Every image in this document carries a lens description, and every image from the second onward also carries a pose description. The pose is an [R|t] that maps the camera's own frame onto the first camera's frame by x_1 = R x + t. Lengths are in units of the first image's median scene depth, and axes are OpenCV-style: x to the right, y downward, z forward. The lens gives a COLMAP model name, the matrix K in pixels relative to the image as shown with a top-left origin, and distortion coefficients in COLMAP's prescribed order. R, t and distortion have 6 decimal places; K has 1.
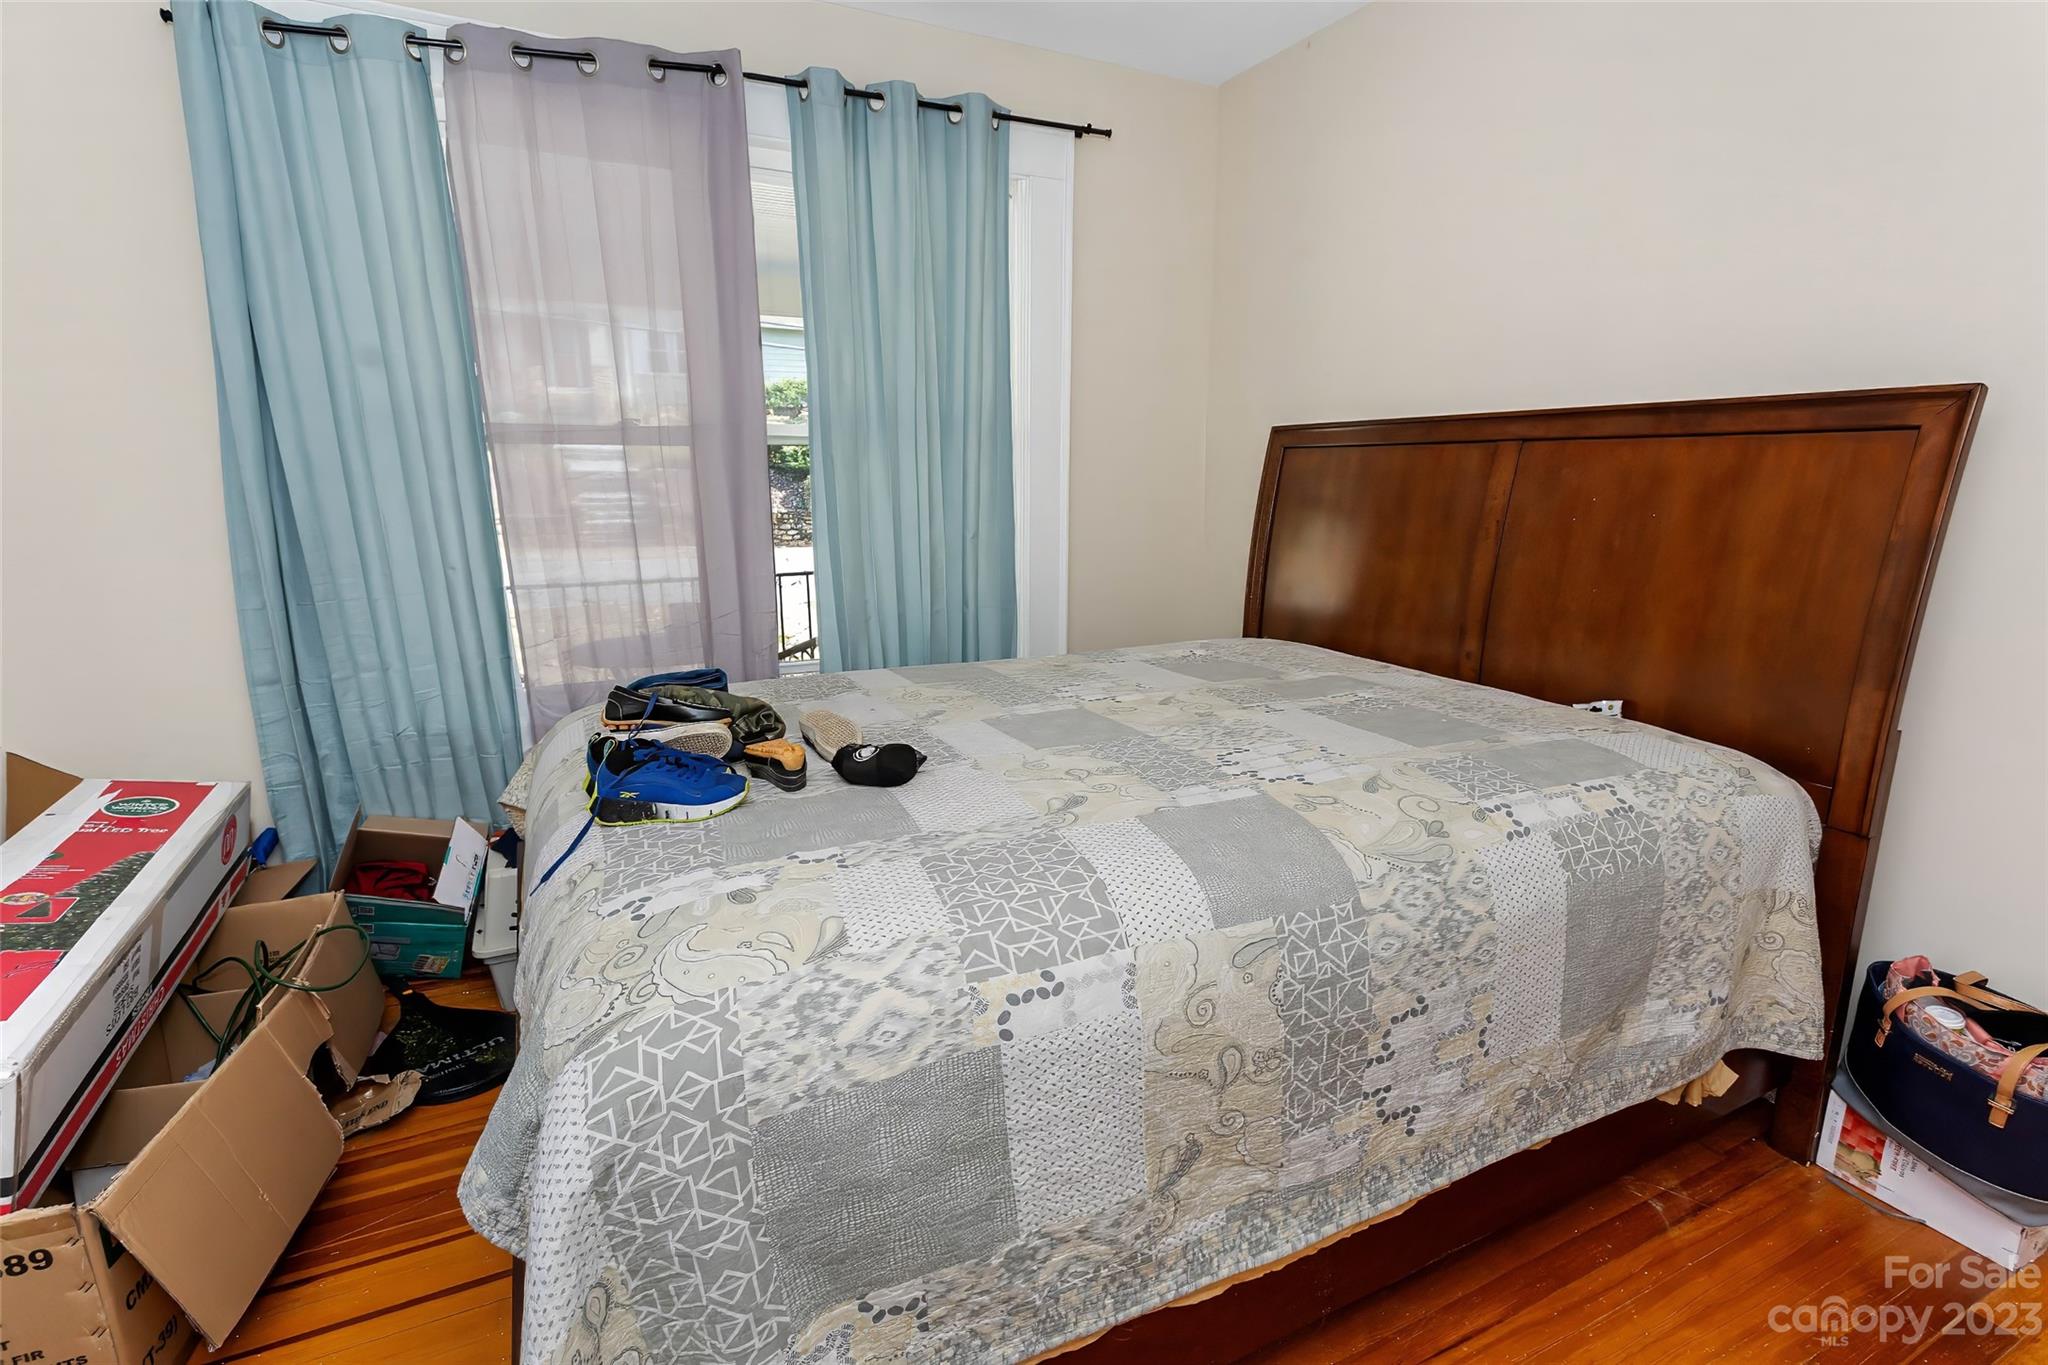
lens RADIAL K [[979.4, 0, 1024.0], [0, 979.4, 682.5], [0, 0, 1]] dist [0.004539, 0.000404]
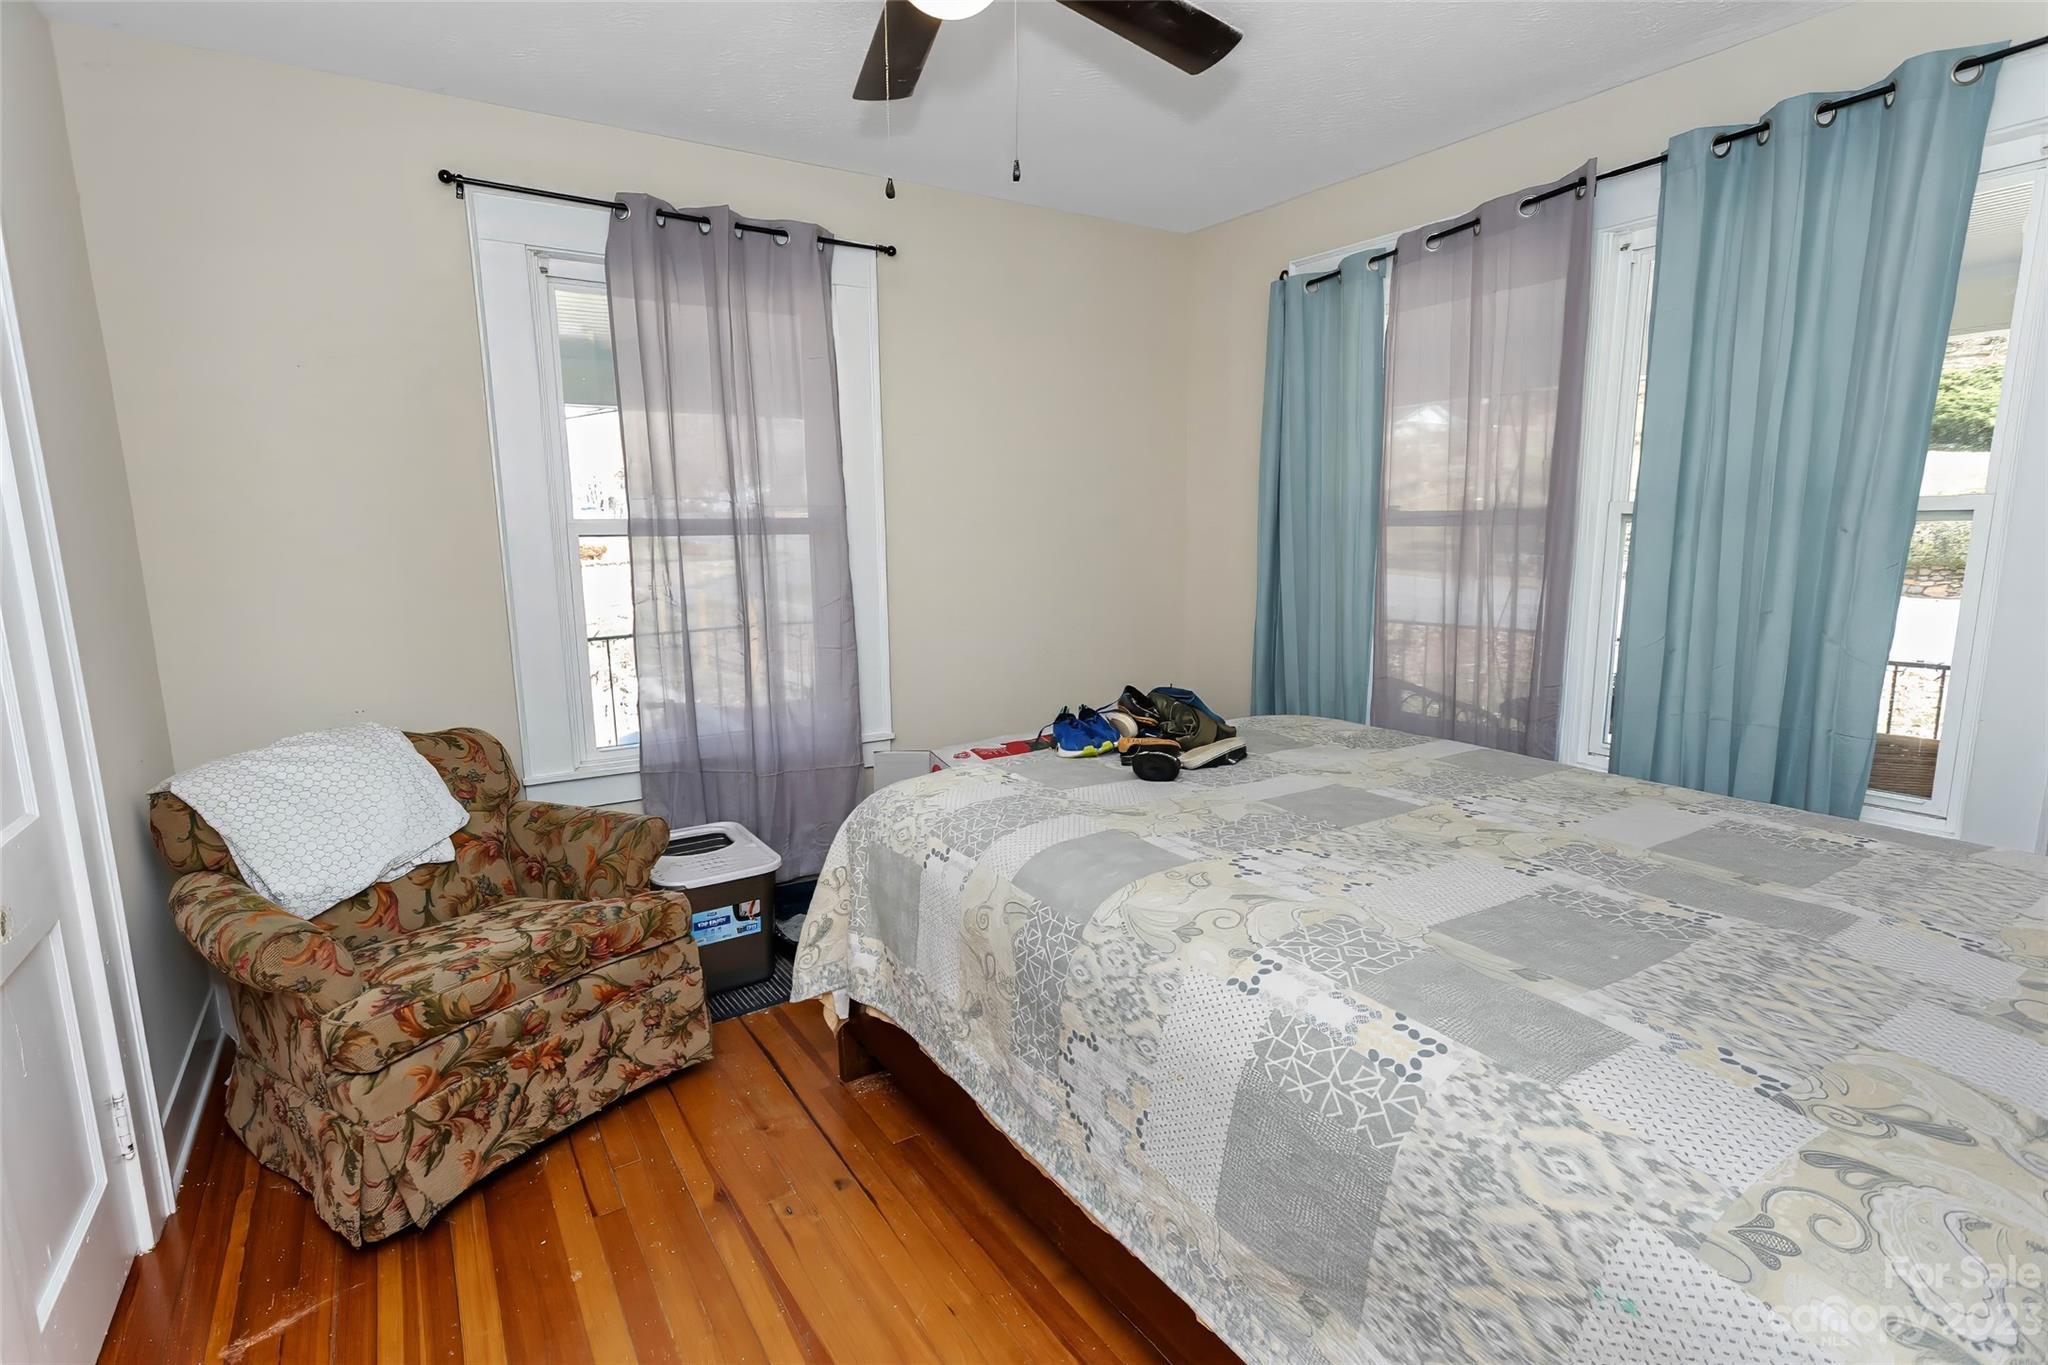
lens RADIAL K [[994.7, 0, 1024.0], [0, 994.7, 682.5], [0, 0, 1]] dist [-0.000131, -0.000125]
pose [[0.108183, 0.154972, -0.981978, 1.315038], [-0.189690, 0.972844, 0.132633, -0.205036], [0.975866, 0.171922, 0.134642, 0.597055]]
